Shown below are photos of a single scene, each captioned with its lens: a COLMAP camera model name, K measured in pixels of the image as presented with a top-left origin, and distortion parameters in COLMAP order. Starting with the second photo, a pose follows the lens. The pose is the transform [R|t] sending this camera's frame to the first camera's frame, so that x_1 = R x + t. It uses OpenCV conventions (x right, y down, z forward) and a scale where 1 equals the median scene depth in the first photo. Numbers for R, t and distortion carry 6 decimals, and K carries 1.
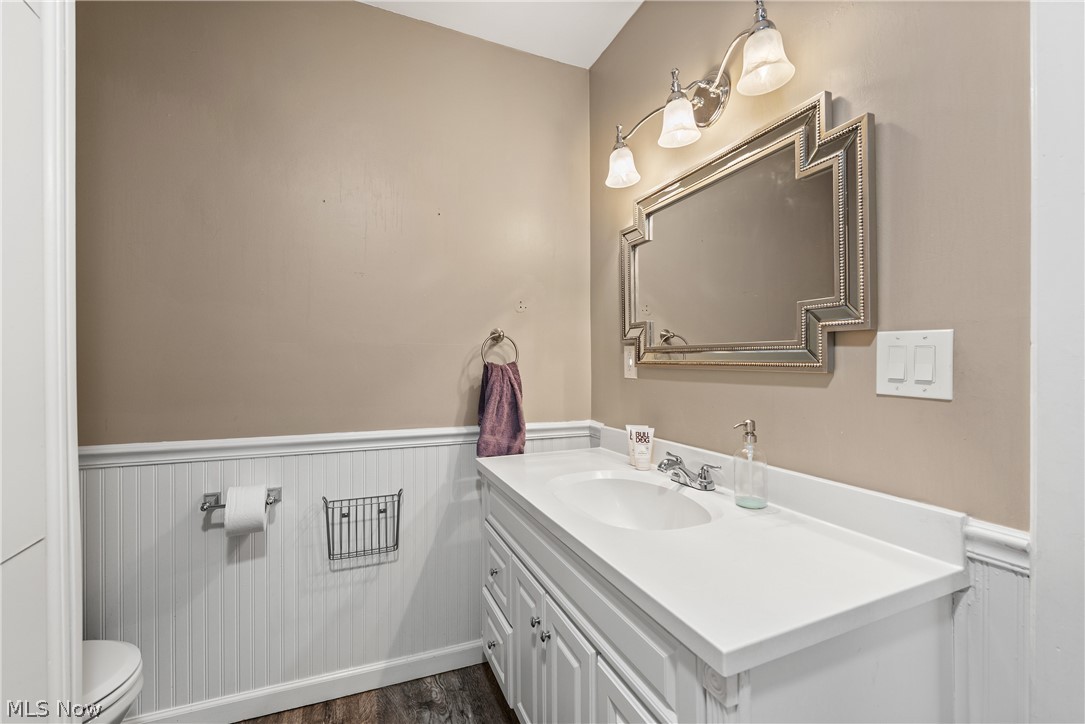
lens RADIAL K [[458.5, 0, 542.5], [0, 458.5, 362.0], [0, 0, 1]] dist [-0.000357, 0.000017]
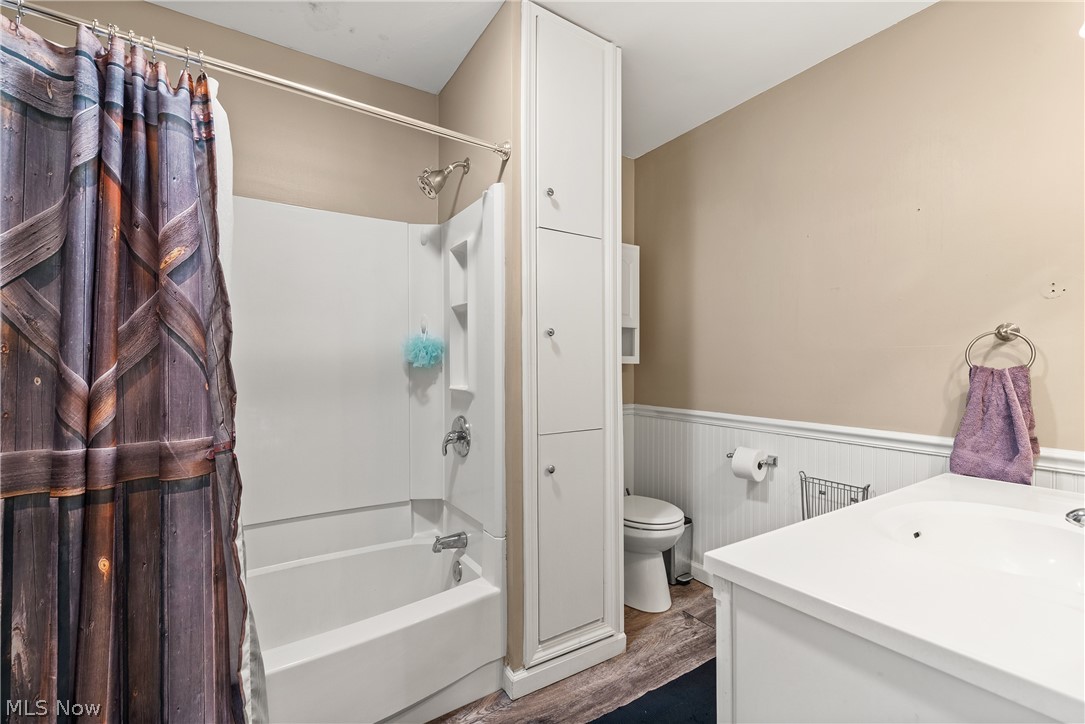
lens RADIAL K [[458.5, 0, 542.5], [0, 458.5, 362.0], [0, 0, 1]] dist [-0.000357, 0.000017]
pose [[0.178711, 0.001037, -0.983901, 0.574863], [0.013991, 0.999896, 0.003595, -0.021377], [0.983802, -0.014408, 0.178678, 0.061179]]
